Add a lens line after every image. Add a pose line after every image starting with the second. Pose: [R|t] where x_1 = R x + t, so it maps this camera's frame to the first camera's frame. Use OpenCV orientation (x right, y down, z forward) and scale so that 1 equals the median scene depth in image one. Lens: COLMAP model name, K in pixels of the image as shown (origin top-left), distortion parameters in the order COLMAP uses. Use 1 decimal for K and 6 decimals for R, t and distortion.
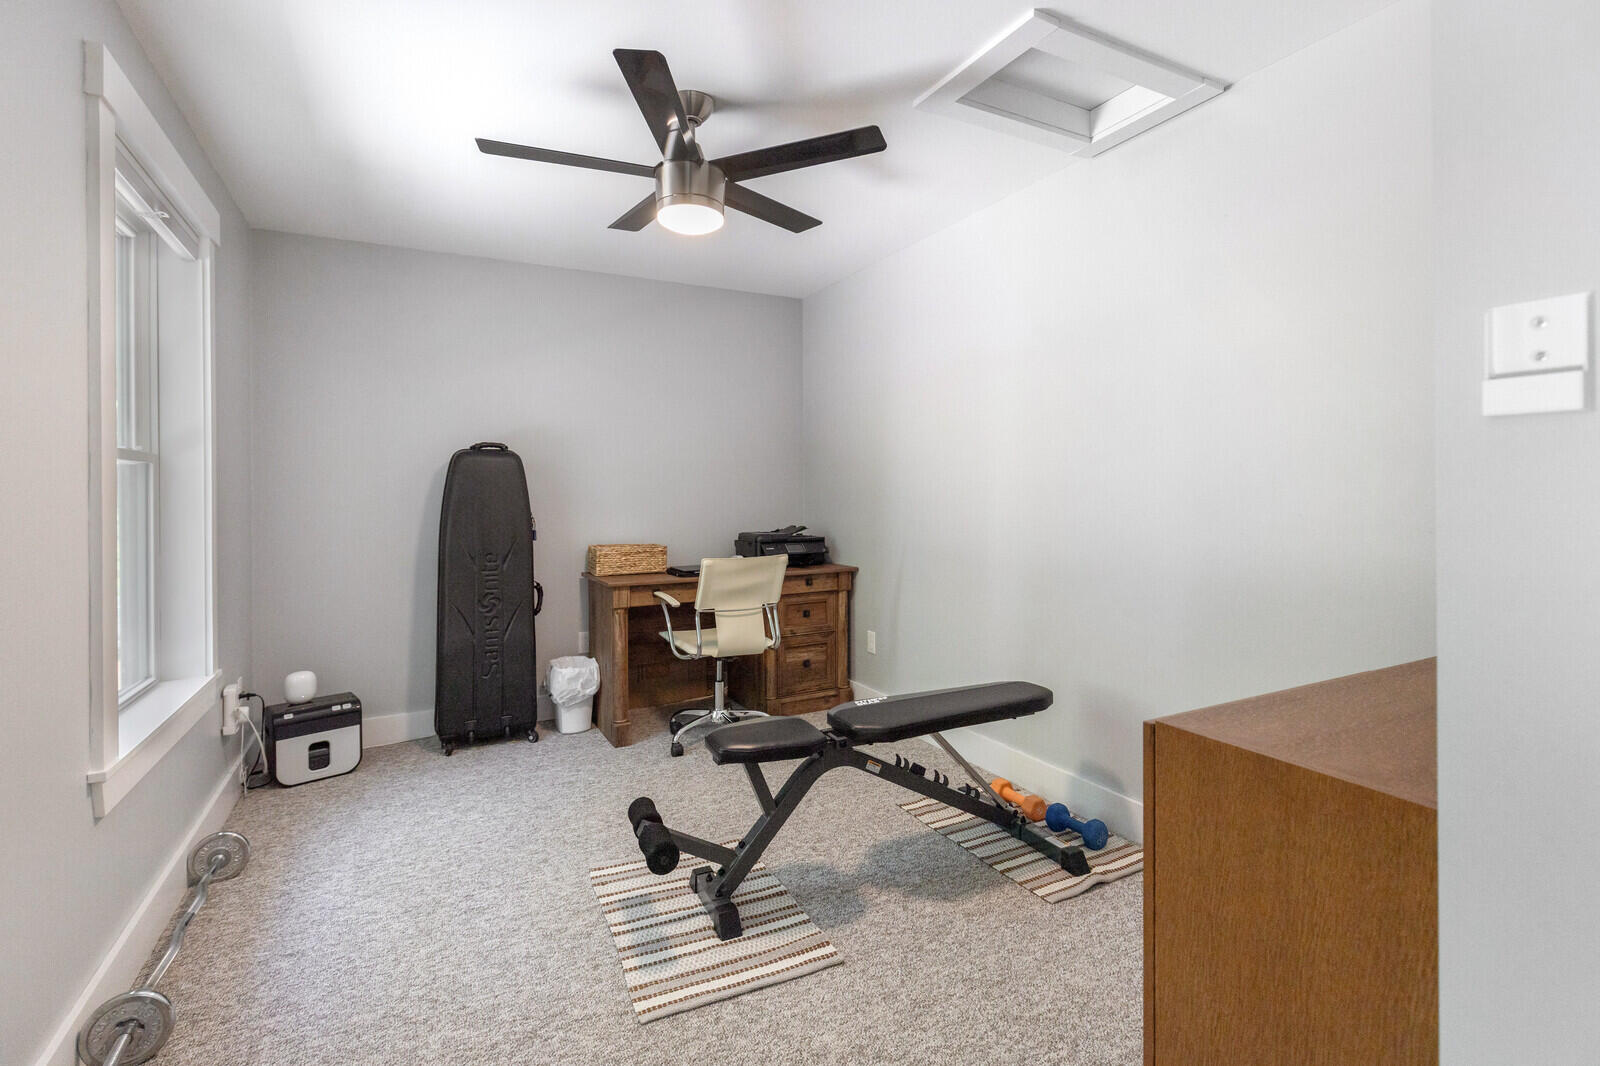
lens RADIAL K [[747.9, 0, 803.8], [0, 747.9, 486.5], [0, 0, 1]] dist [0.001536, 0.000247]
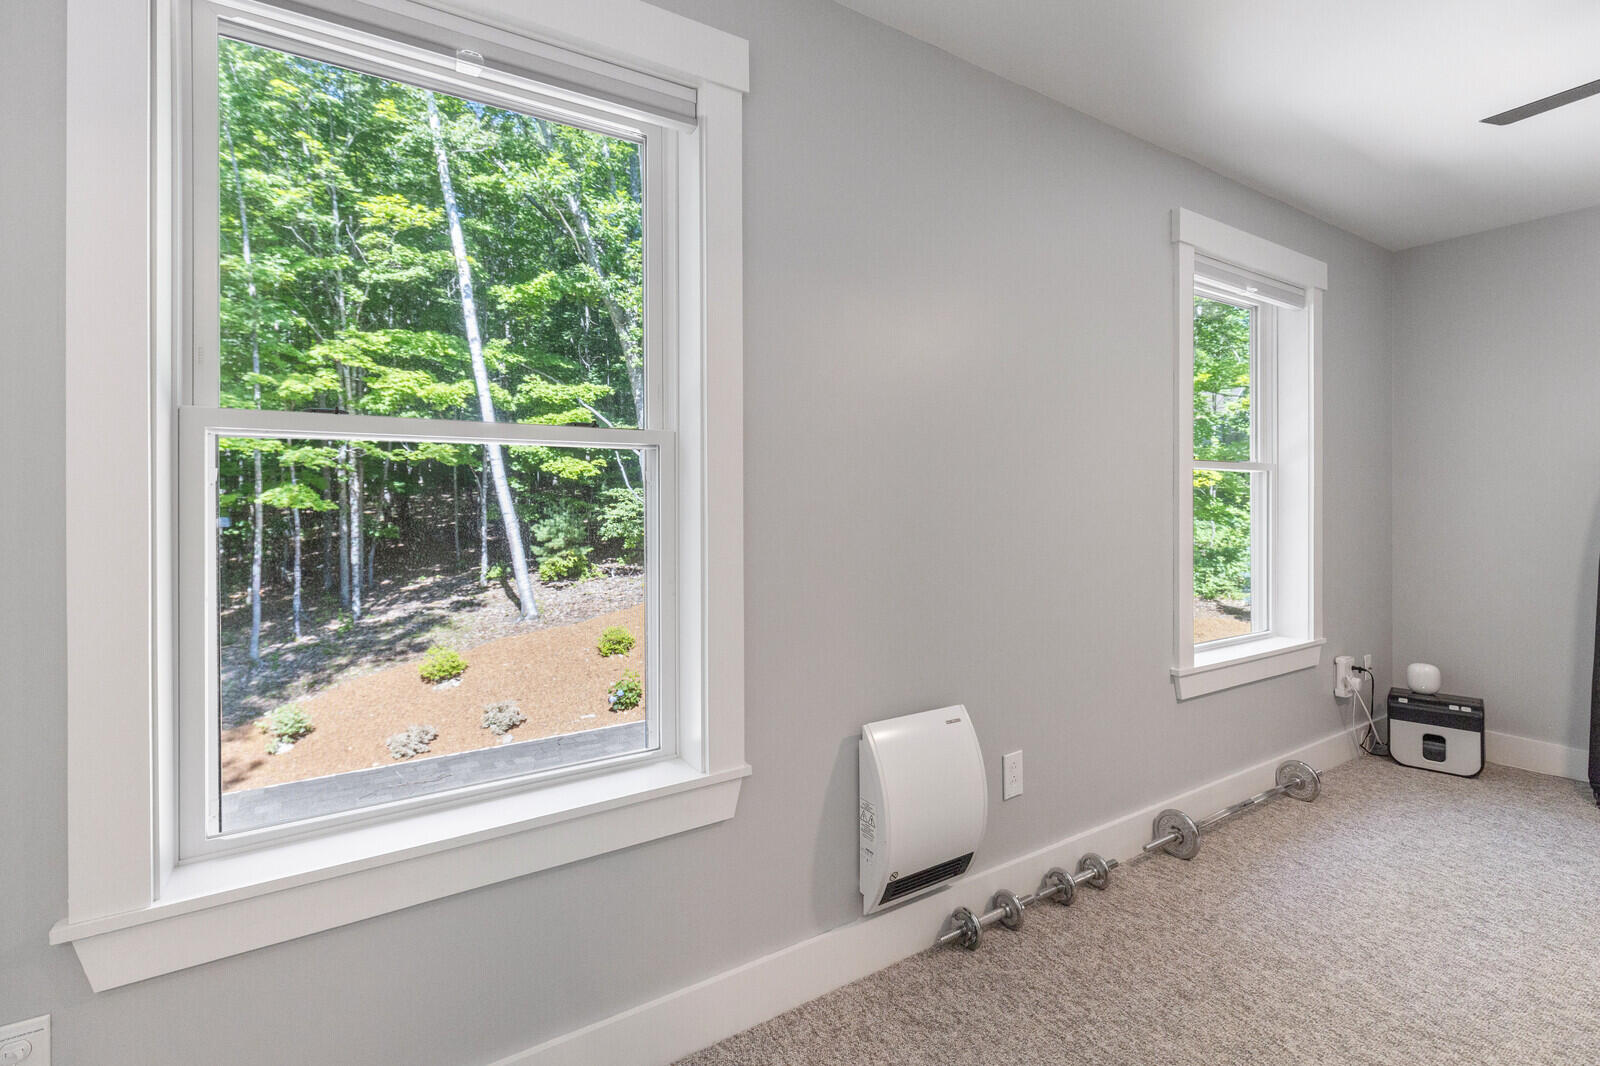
lens RADIAL K [[747.9, 0, 803.8], [0, 747.9, 486.5], [0, 0, 1]] dist [0.001536, 0.000247]
pose [[0.085166, -0.003410, -0.996361, 0.339174], [0.003768, 0.999988, -0.003101, -0.002160], [0.996360, -0.003490, 0.085178, 0.049348]]
